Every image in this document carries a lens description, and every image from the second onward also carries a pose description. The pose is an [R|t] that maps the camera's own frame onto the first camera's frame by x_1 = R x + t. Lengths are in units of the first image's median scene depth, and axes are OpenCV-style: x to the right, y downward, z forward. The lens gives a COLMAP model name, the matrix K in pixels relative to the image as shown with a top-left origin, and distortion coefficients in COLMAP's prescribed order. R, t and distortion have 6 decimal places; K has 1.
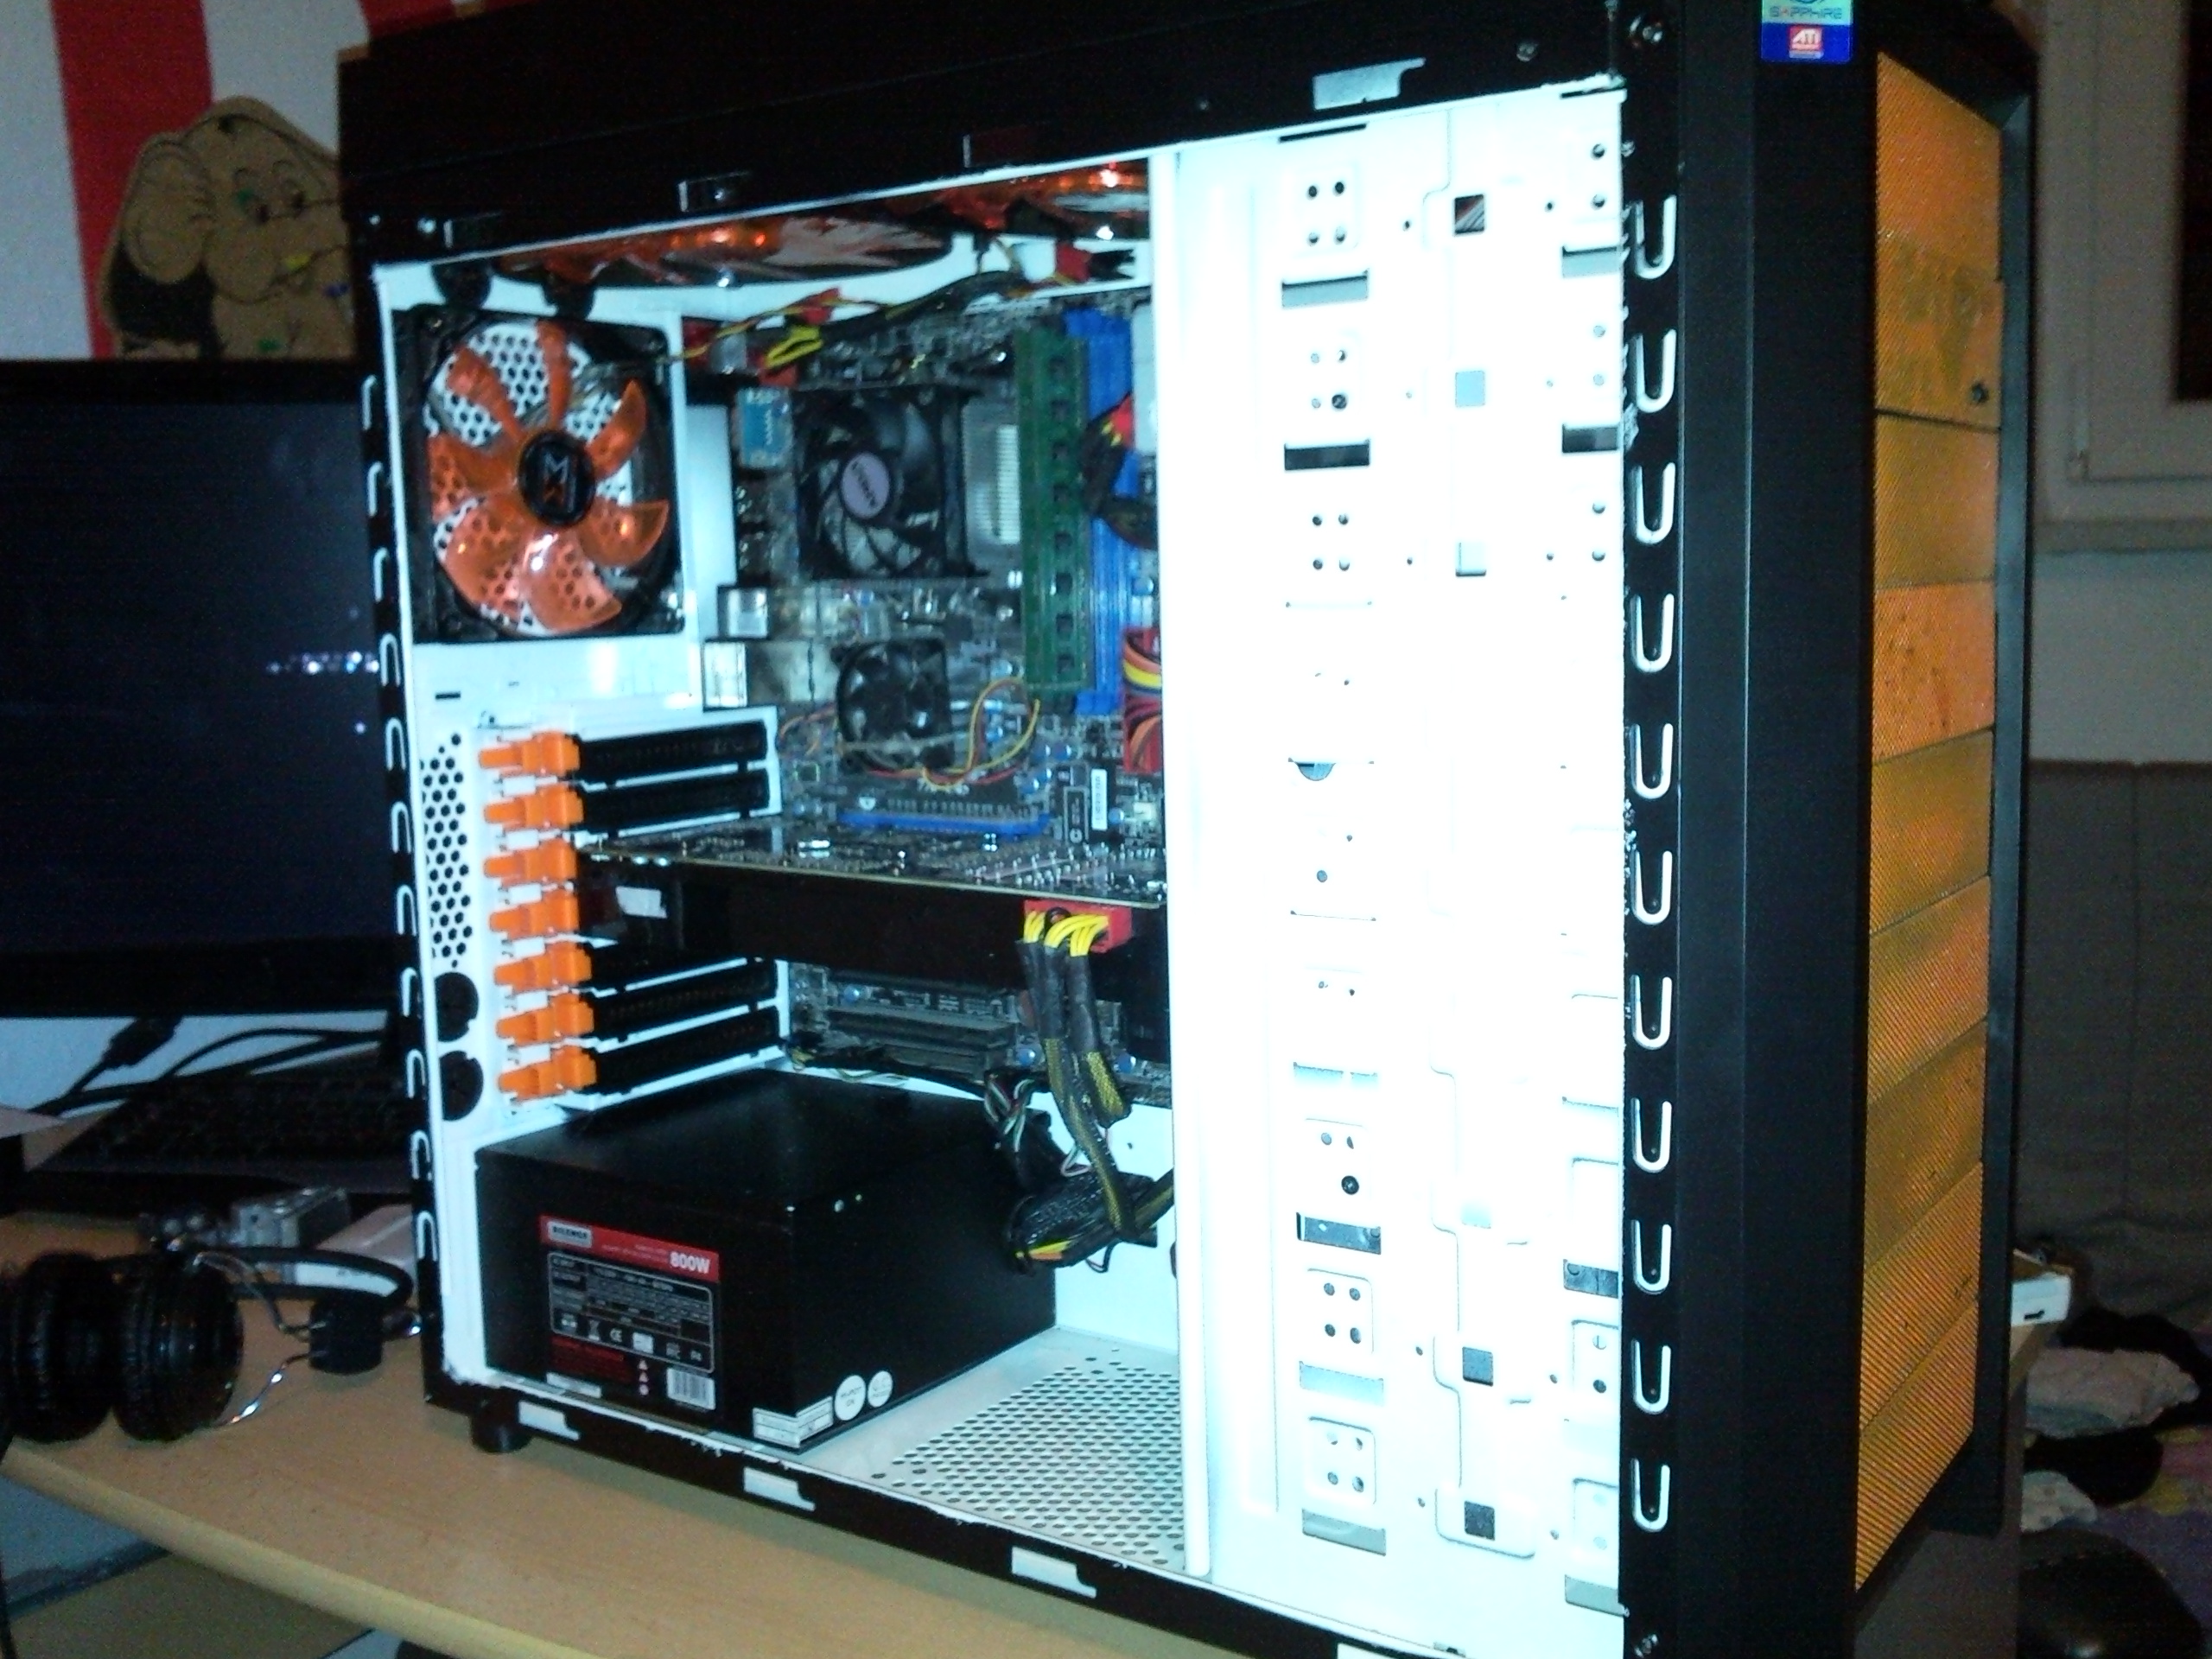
lens RADIAL K [[2134.9, 0, 1193.2], [0, 2134.9, 781.2], [0, 0, 1]] dist [0.001913, 0.000000]
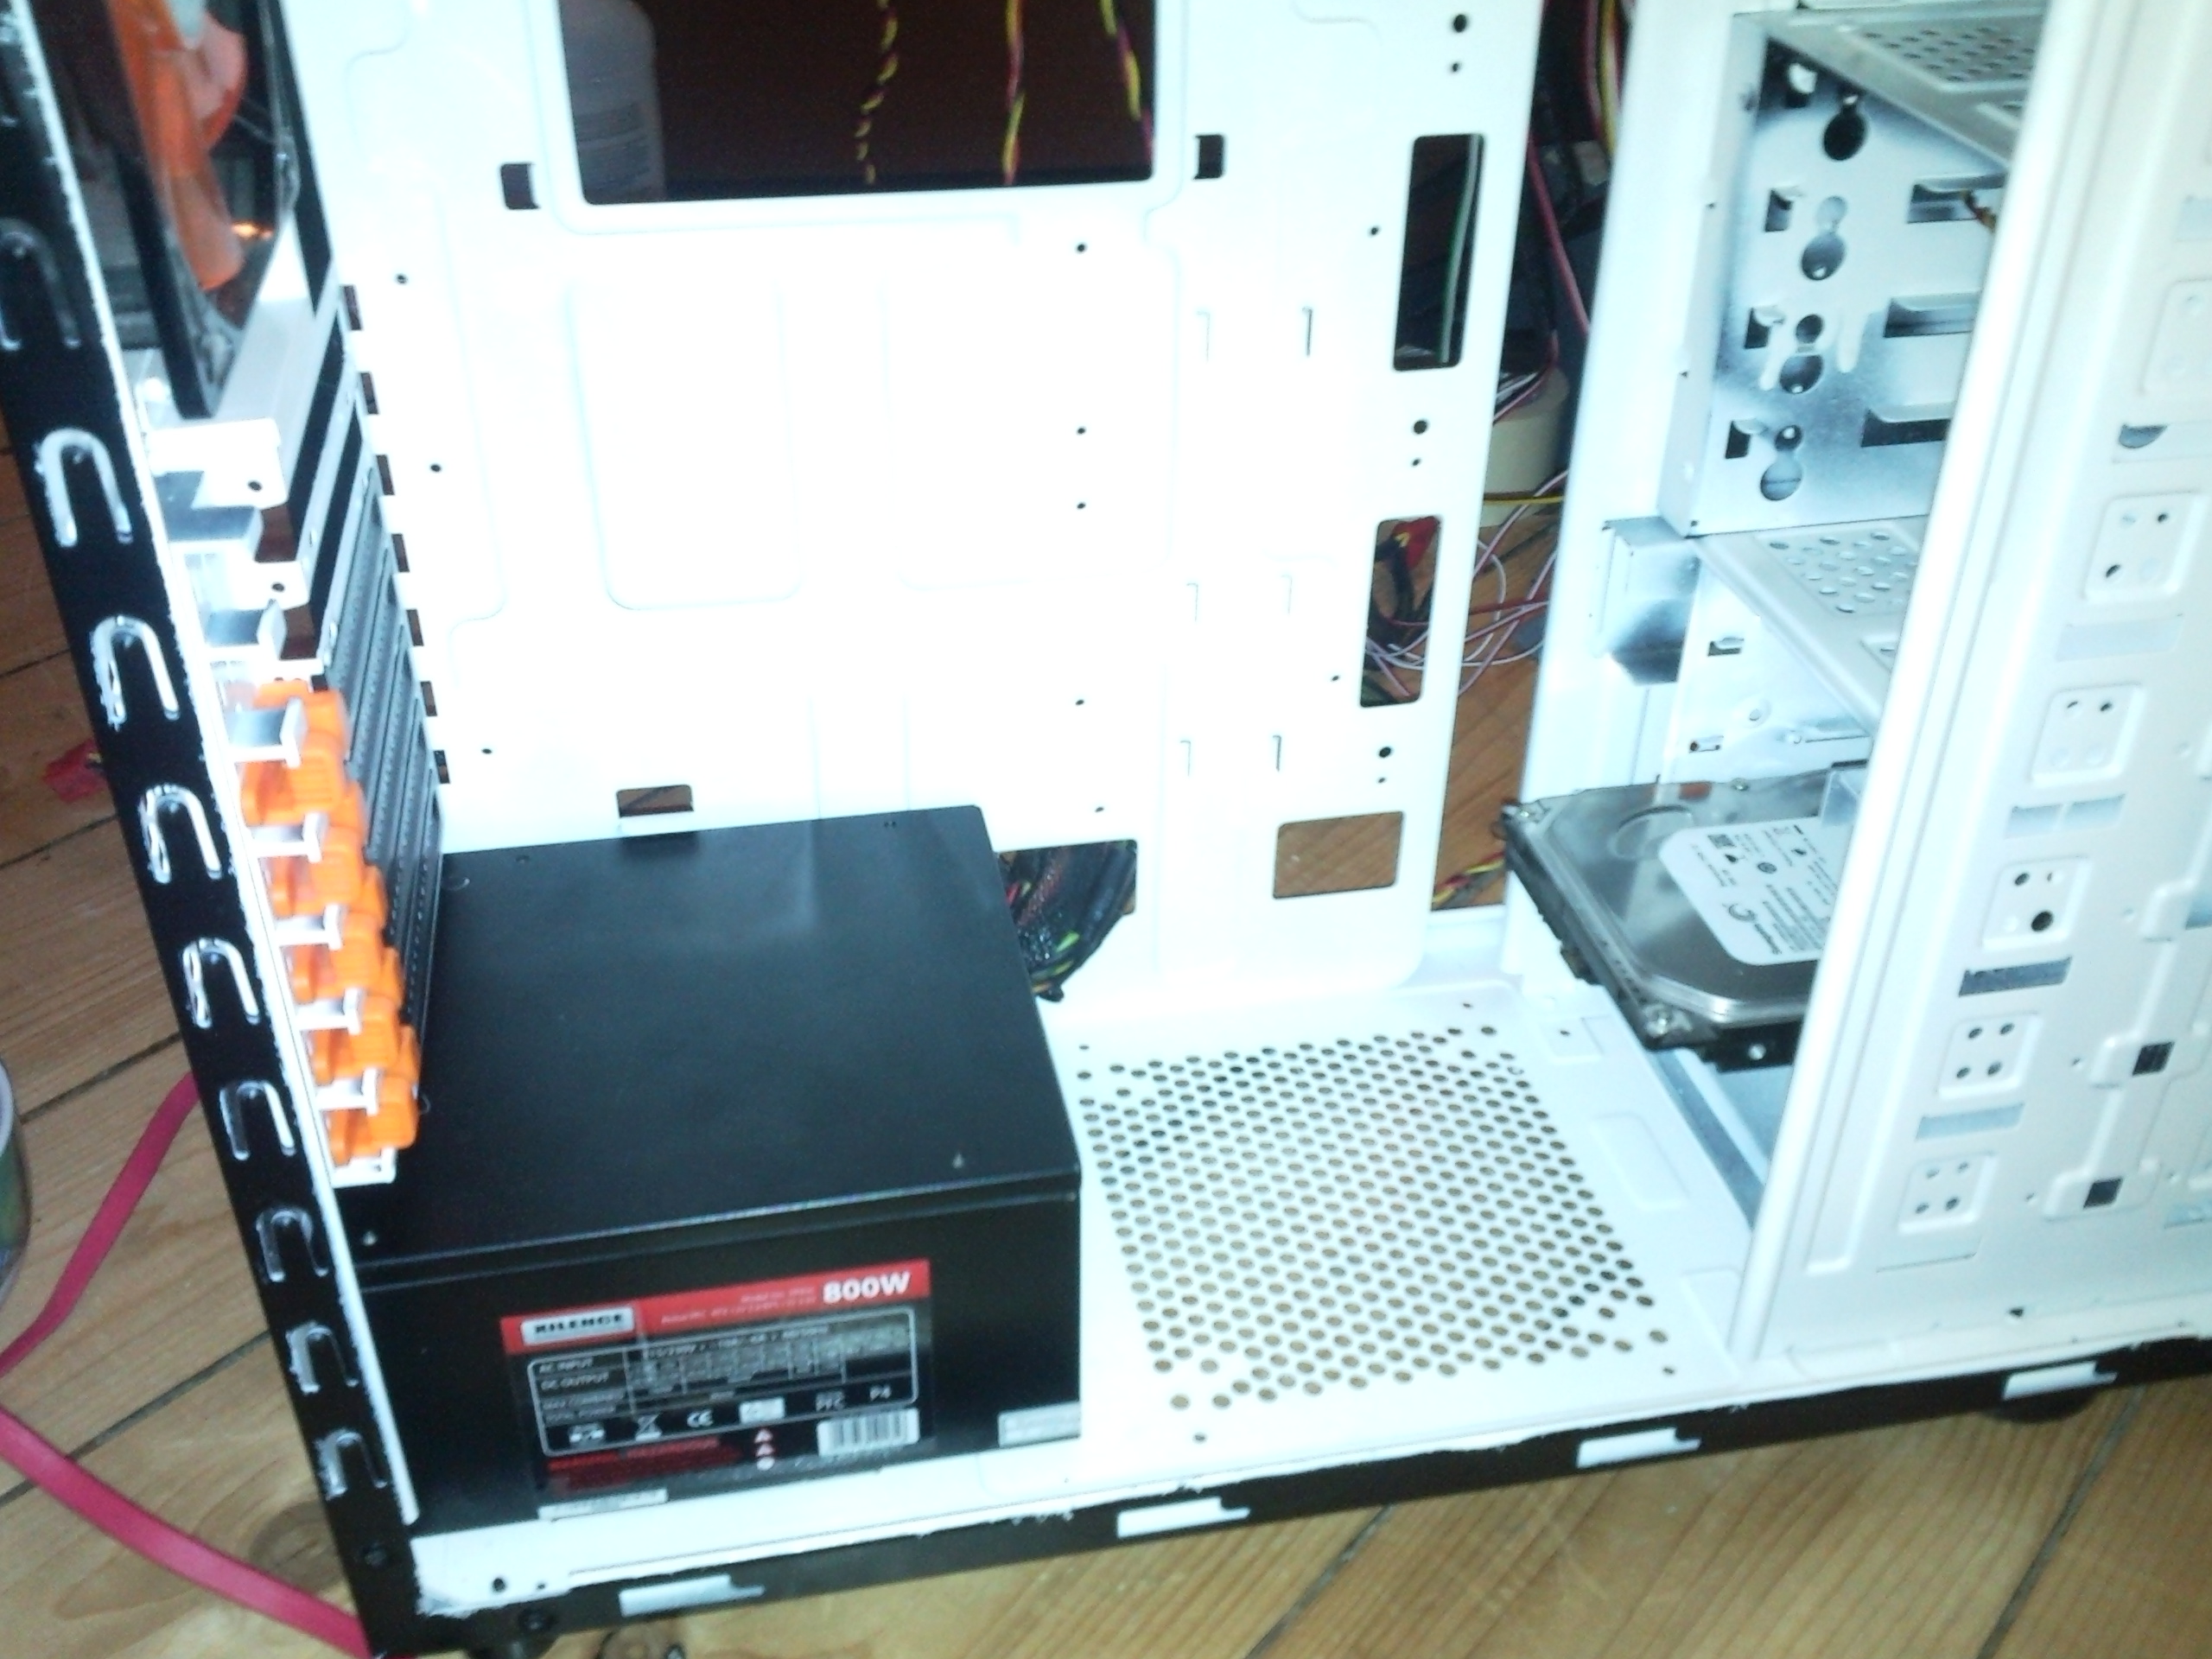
lens RADIAL K [[2134.9, 0, 1097.6], [0, 2134.9, 818.6], [0, 0, 1]] dist [0.001913, 0.000000]
pose [[0.718170, -0.359595, 0.595754, -0.487030], [0.044034, 0.877900, 0.476814, -0.181905], [-0.694473, -0.316200, 0.646316, 0.565400]]
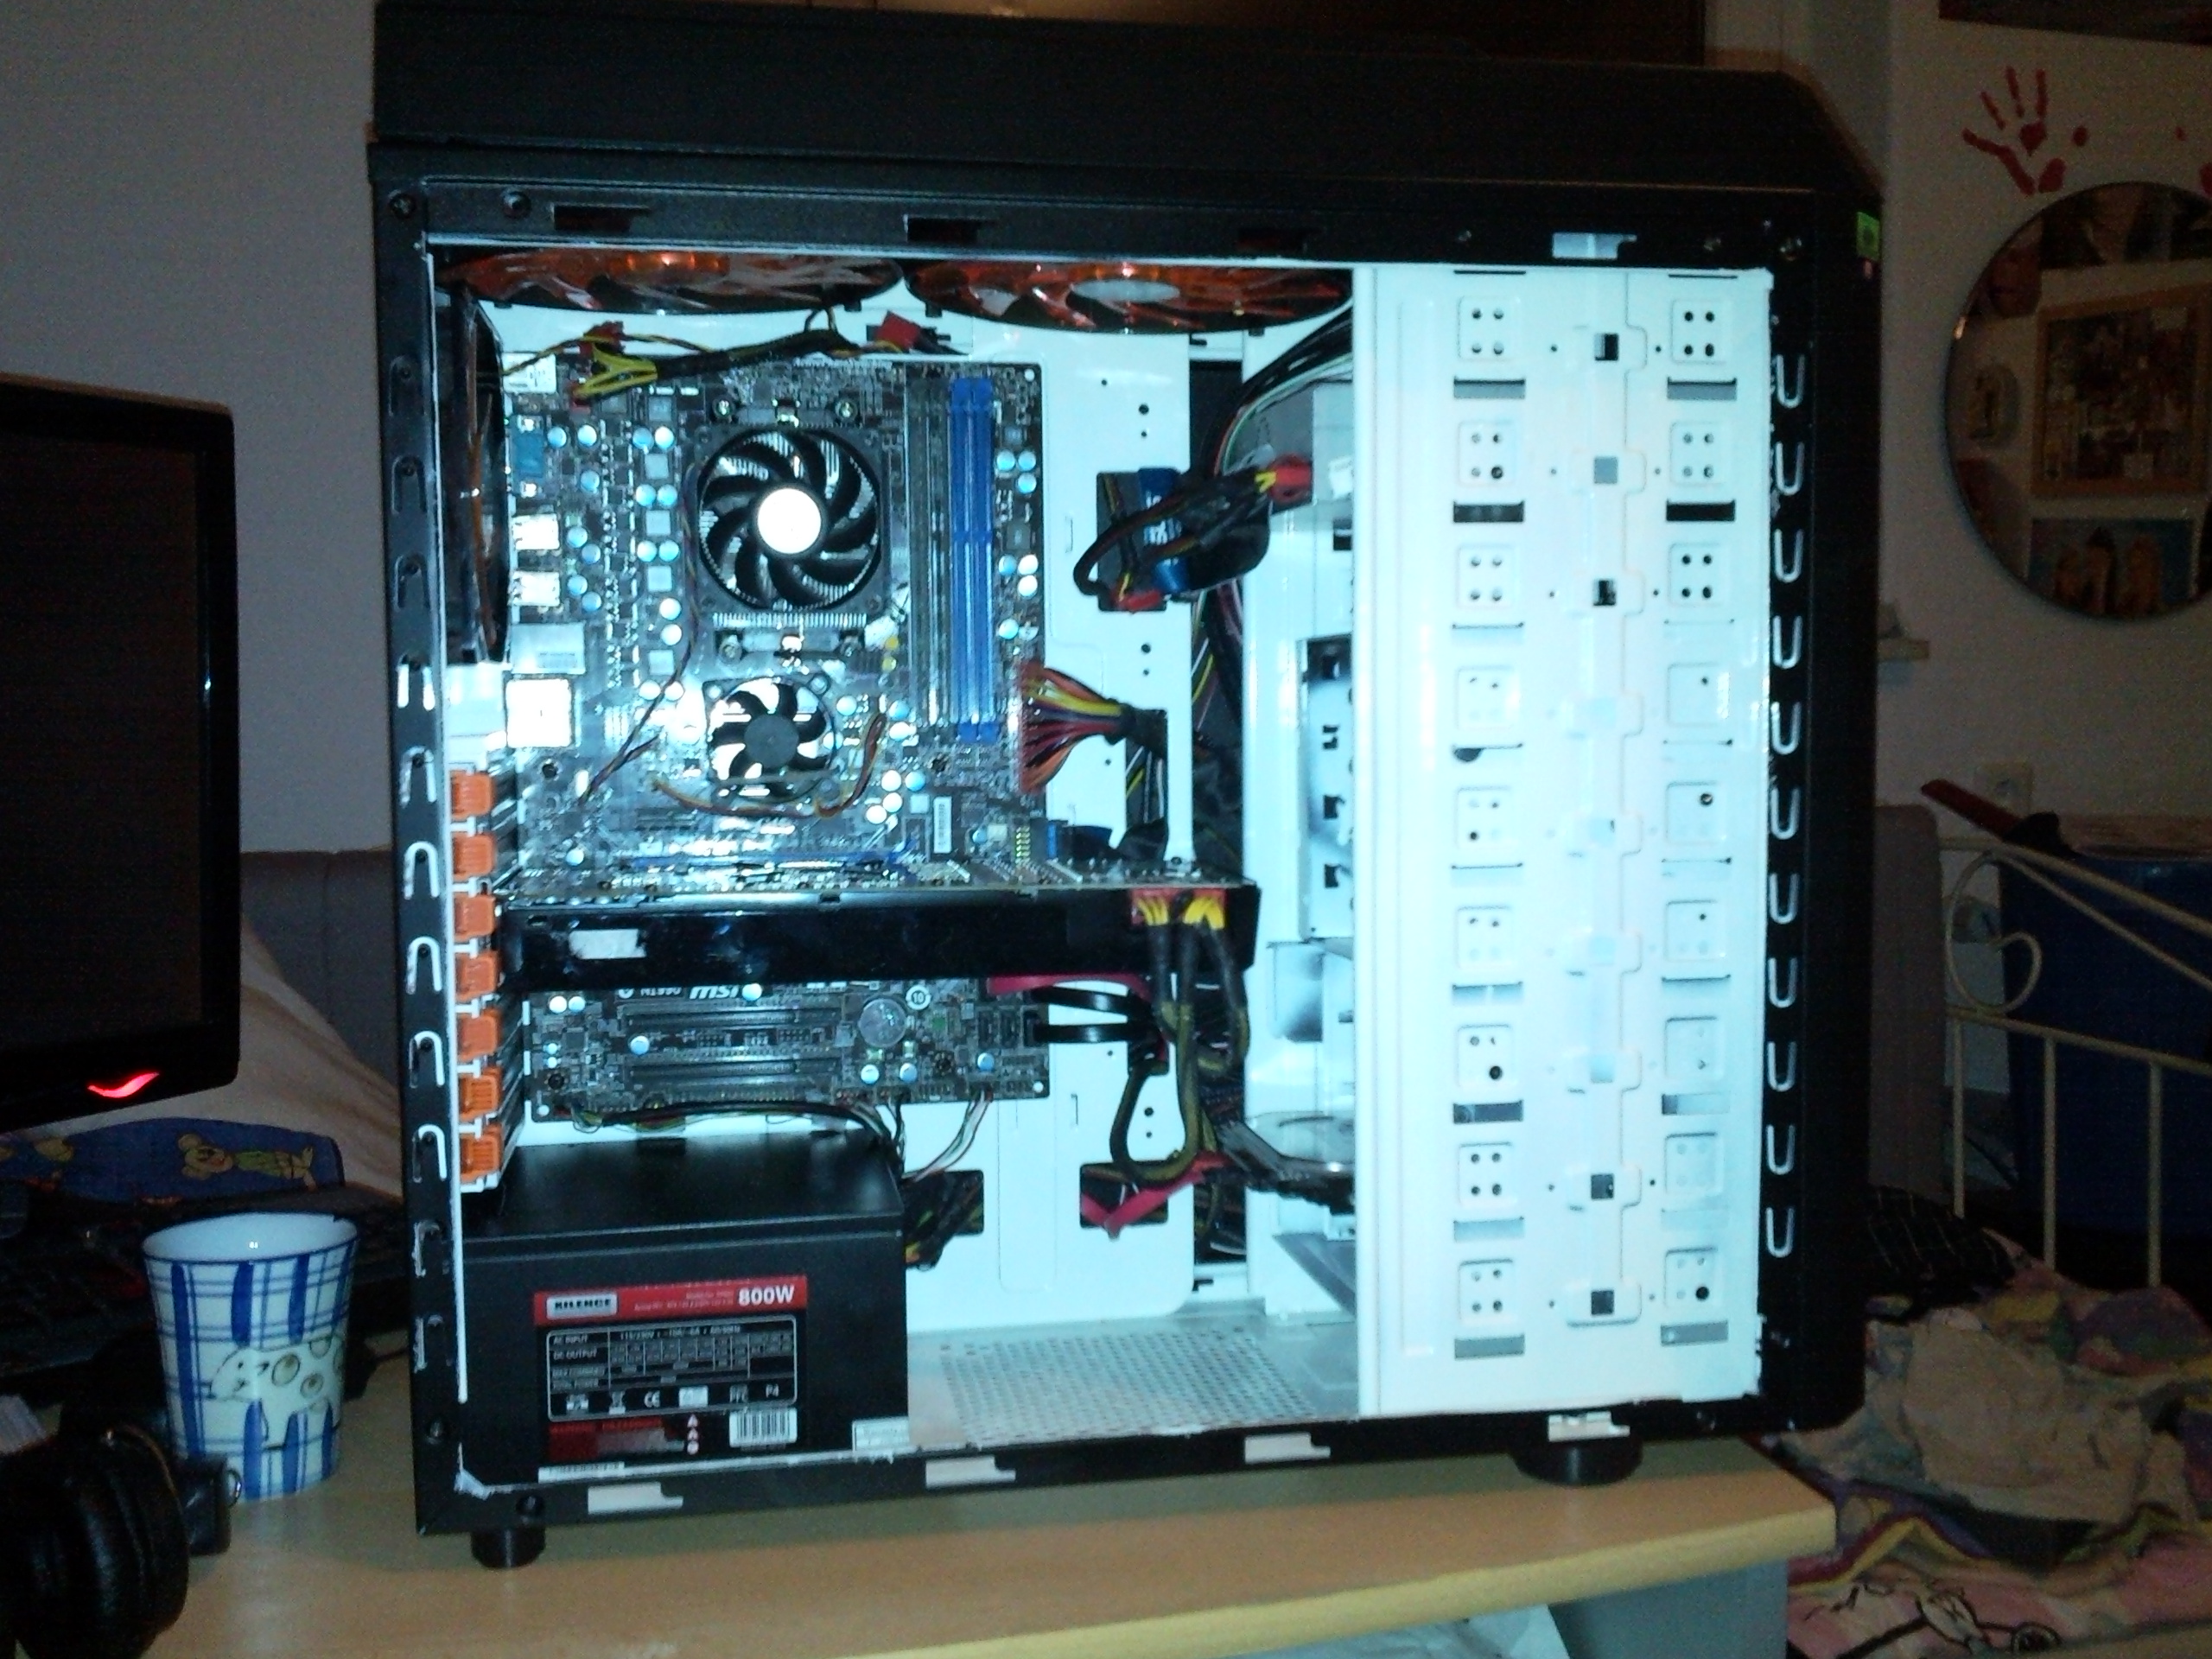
lens RADIAL K [[2134.9, 0, 1095.4], [0, 2134.9, 820.6], [0, 0, 1]] dist [0.001913, 0.000000]
pose [[0.726191, -0.032914, 0.686705, -0.757365], [0.065782, 0.997597, -0.021750, 0.036799], [-0.684339, 0.060968, 0.726611, 0.160817]]
